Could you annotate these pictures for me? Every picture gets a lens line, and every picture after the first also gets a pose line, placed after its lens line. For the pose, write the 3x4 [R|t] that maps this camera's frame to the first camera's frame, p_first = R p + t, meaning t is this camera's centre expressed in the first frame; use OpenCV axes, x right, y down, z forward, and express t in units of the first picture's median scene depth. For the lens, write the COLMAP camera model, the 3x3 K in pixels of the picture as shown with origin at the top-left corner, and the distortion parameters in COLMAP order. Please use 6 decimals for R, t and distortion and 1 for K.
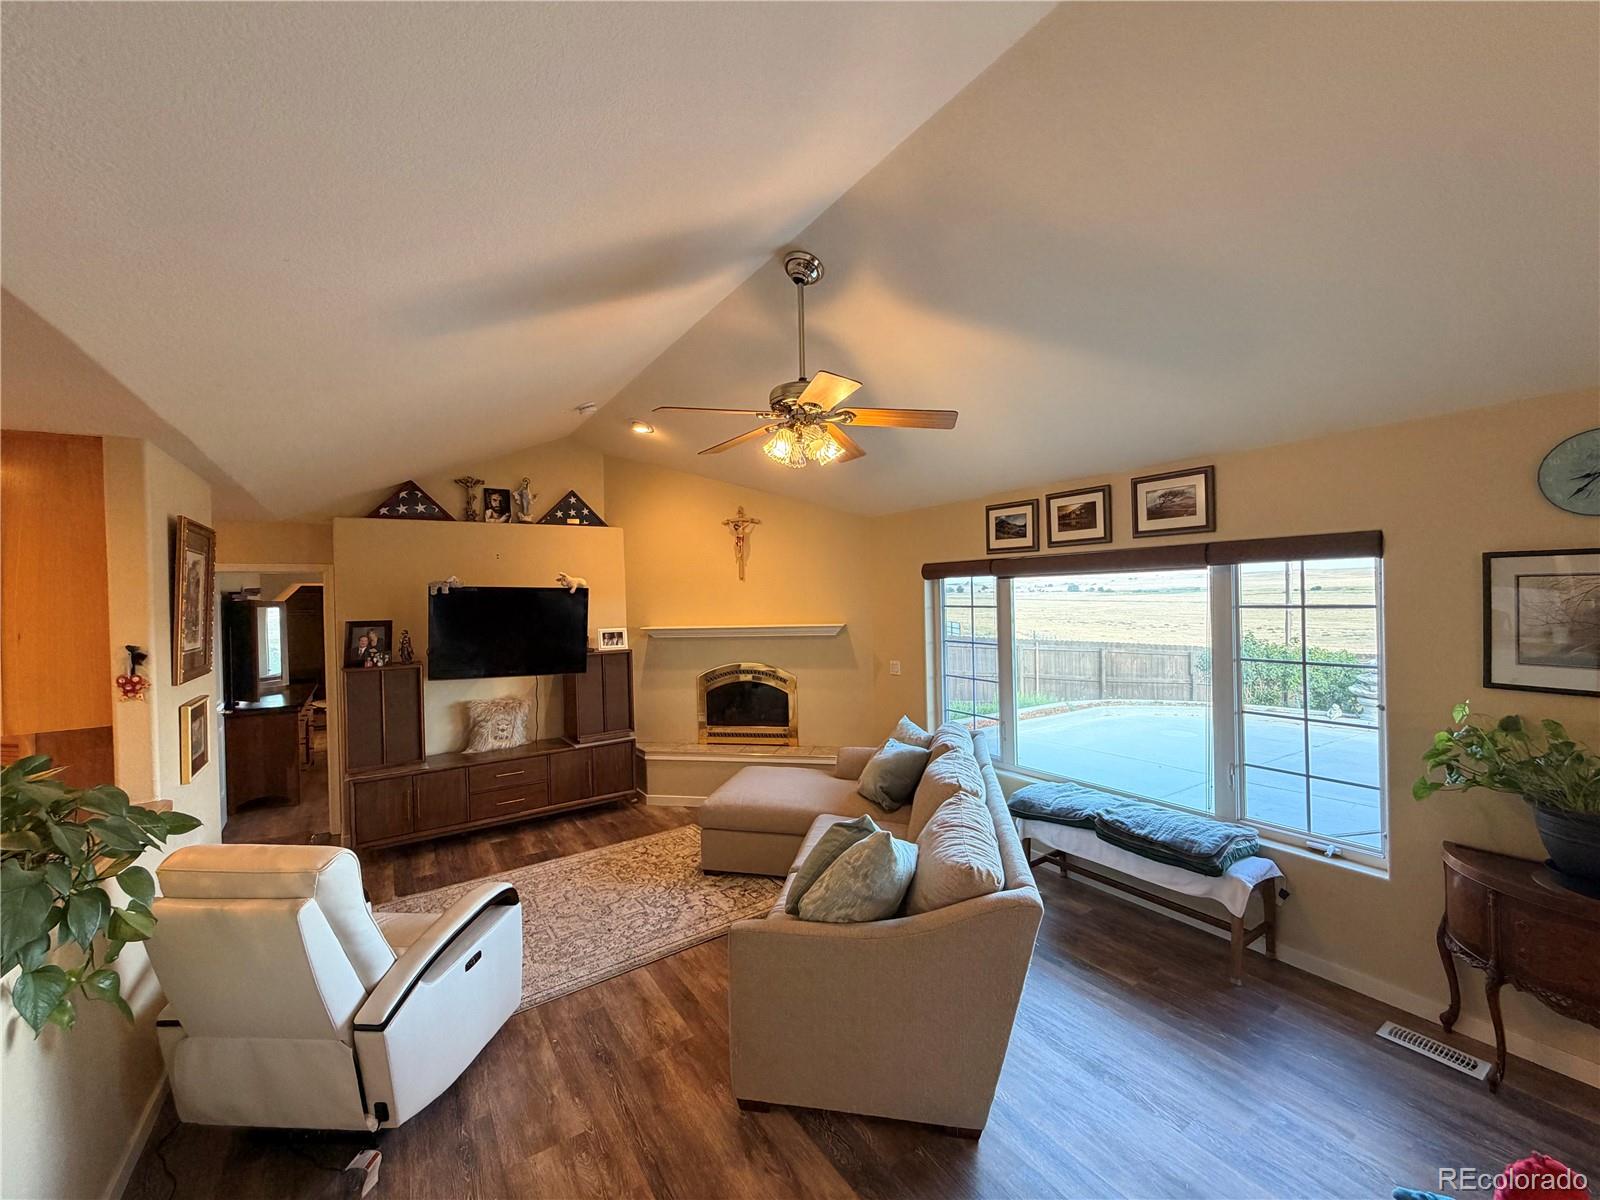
lens RADIAL K [[635.1, 0, 797.1], [0, 635.1, 597.6], [0, 0, 1]] dist [-0.003196, 0.000633]
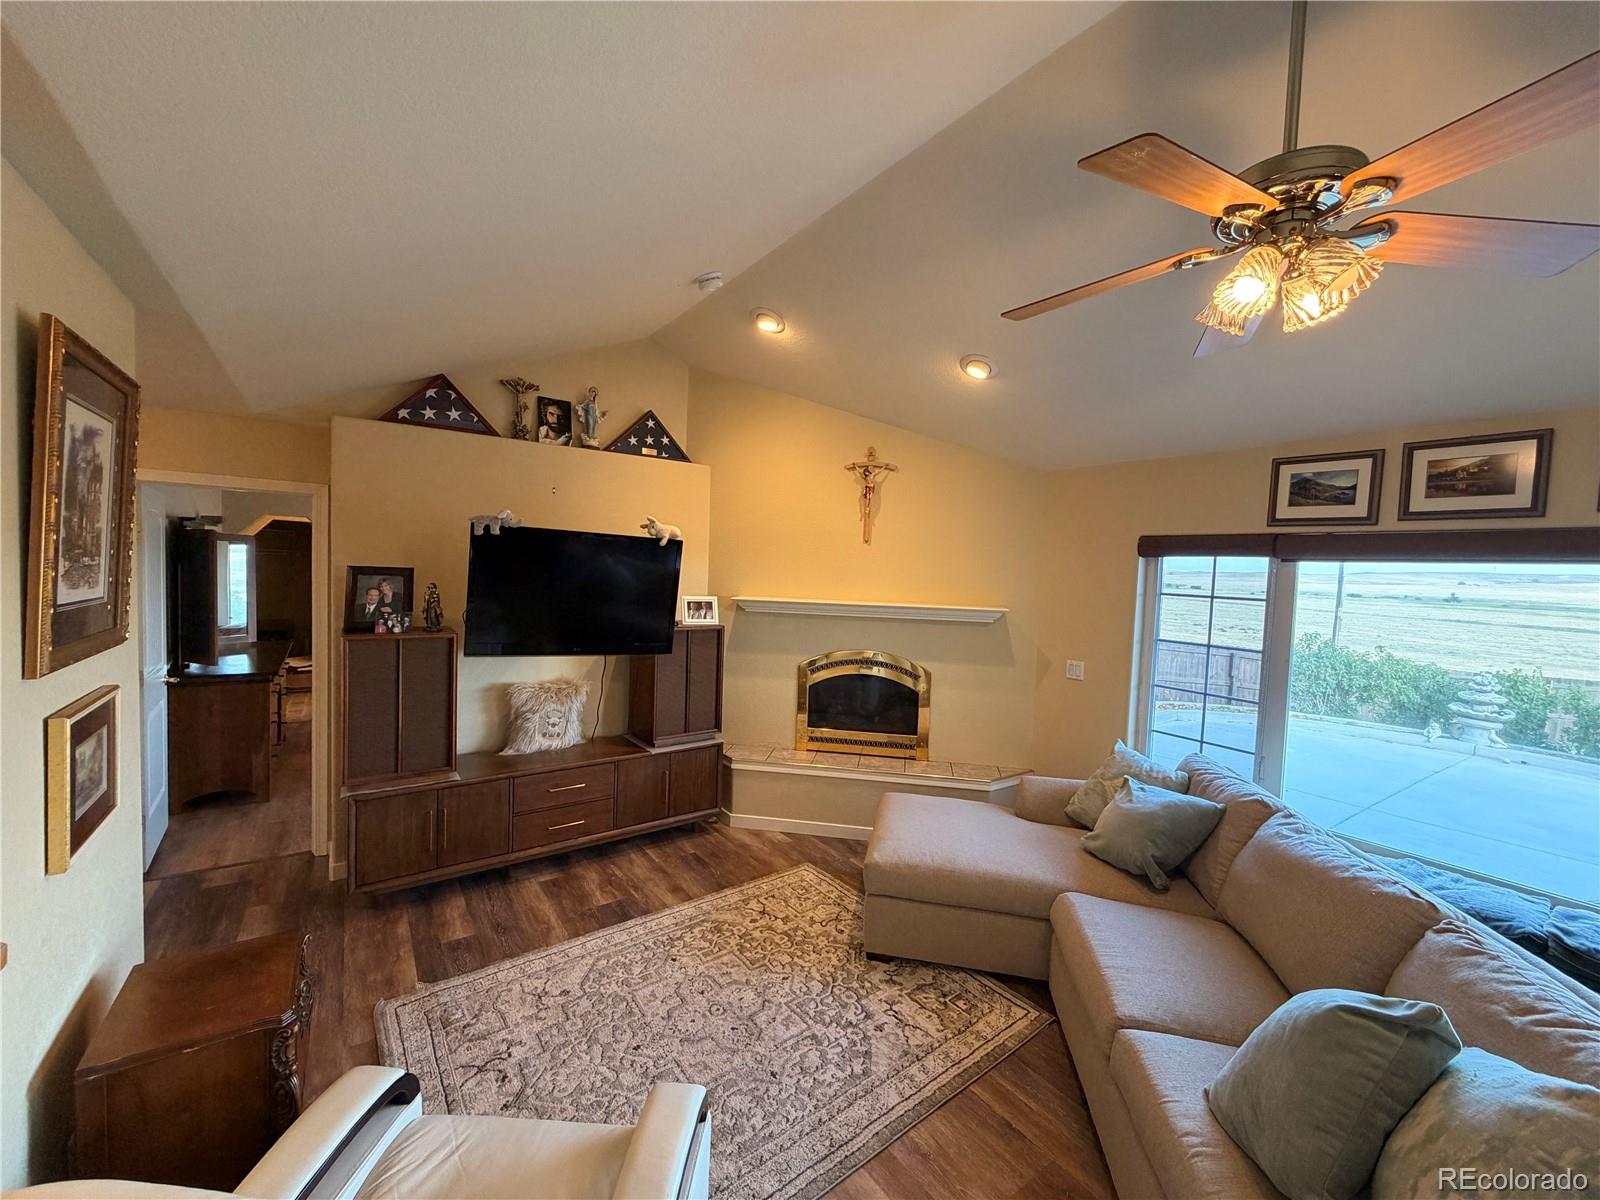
lens RADIAL K [[635.1, 0, 796.8], [0, 635.1, 598.1], [0, 0, 1]] dist [-0.003196, 0.000633]
pose [[0.997604, 0.059367, 0.035510, -0.226111], [-0.060848, 0.997255, 0.042186, 0.013033], [-0.032908, -0.044246, 0.998479, 0.268482]]
